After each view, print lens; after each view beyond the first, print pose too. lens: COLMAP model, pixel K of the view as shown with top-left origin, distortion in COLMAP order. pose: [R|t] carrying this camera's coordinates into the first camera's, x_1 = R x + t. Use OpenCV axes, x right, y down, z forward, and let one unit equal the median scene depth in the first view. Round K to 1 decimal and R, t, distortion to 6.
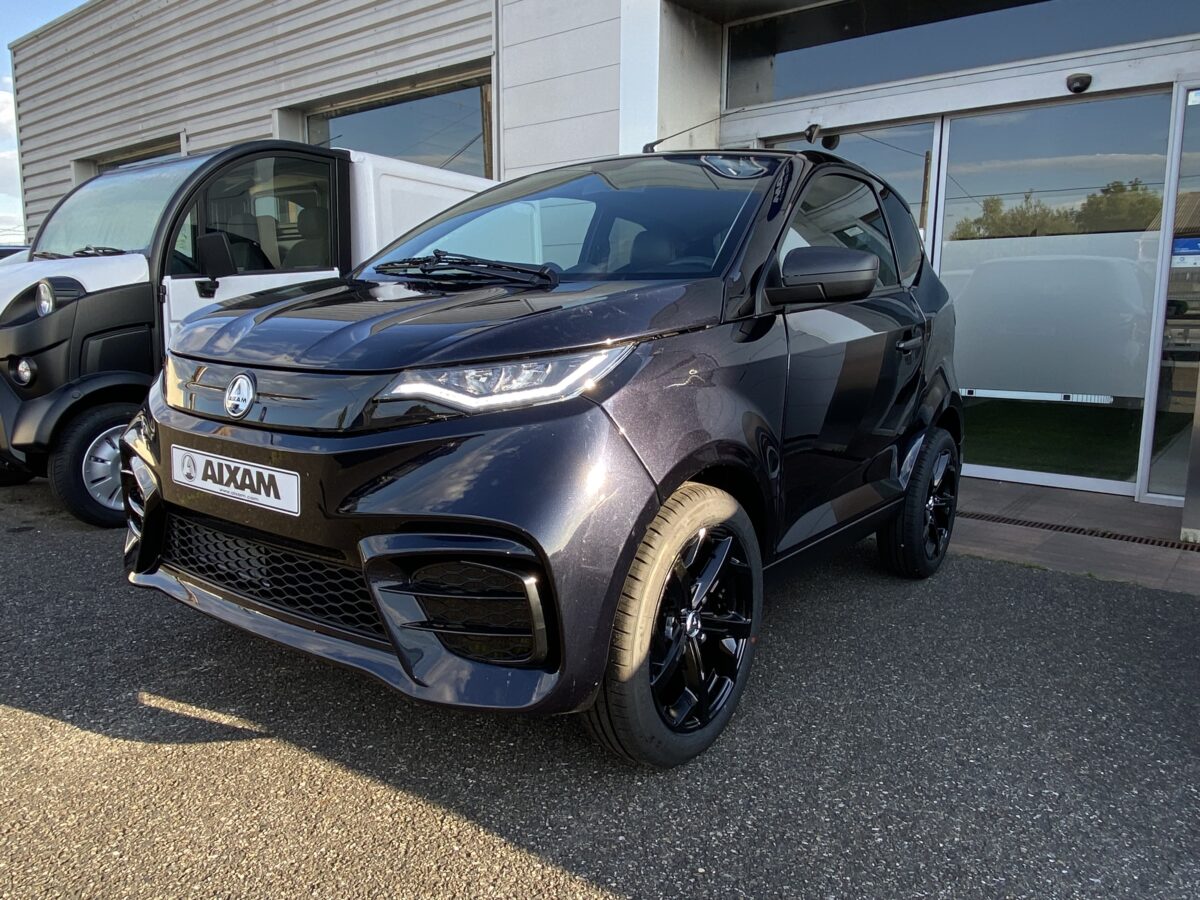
lens RADIAL K [[850.1, 0, 608.4], [0, 850.1, 421.4], [0, 0, 1]] dist [0.021627, -0.001053]
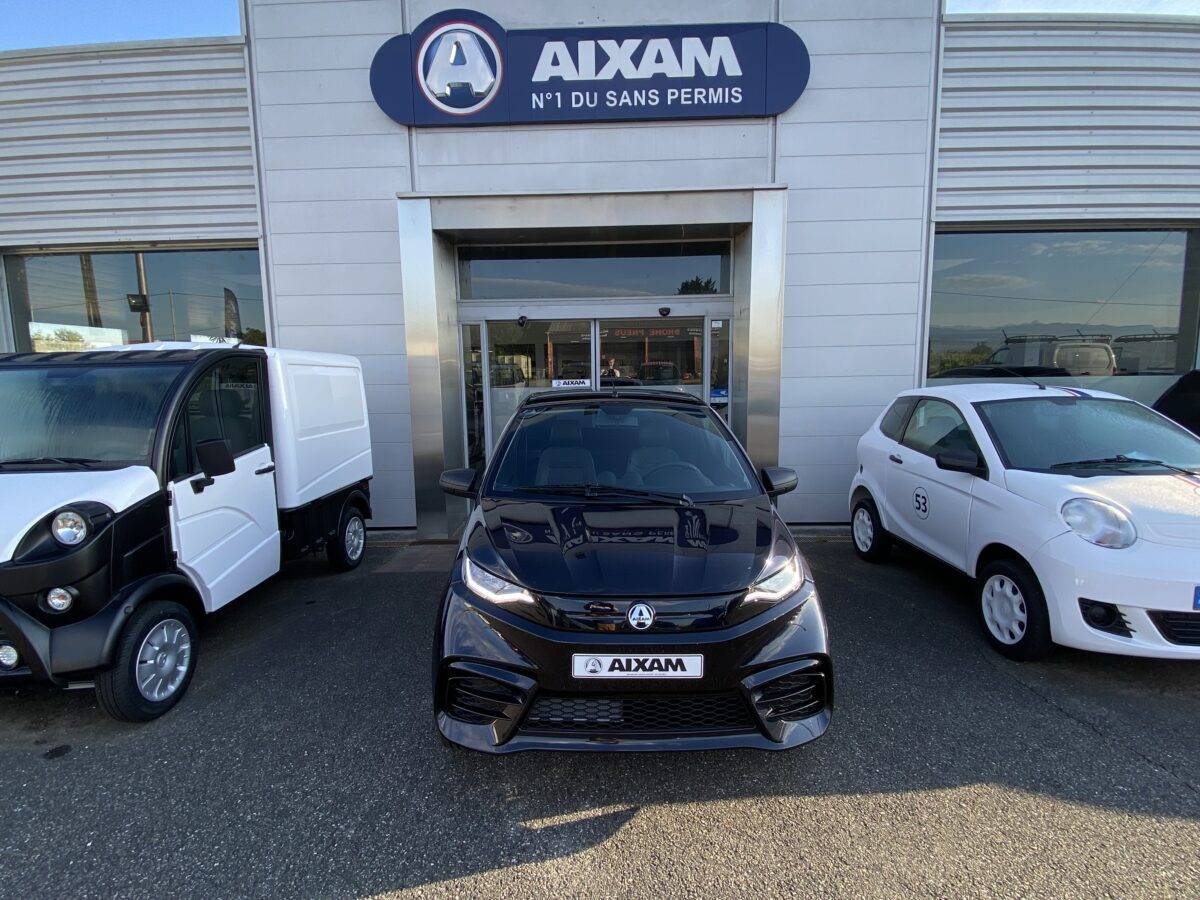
lens RADIAL K [[567.1, 0, 600.0], [0, 567.1, 450.0], [0, 0, 1]] dist [0.012214, -0.000003]
pose [[0.800158, -0.099653, 0.591452, -1.050673], [0.099308, 0.994502, 0.033211, -0.375614], [-0.591510, 0.032162, 0.805656, 0.122678]]
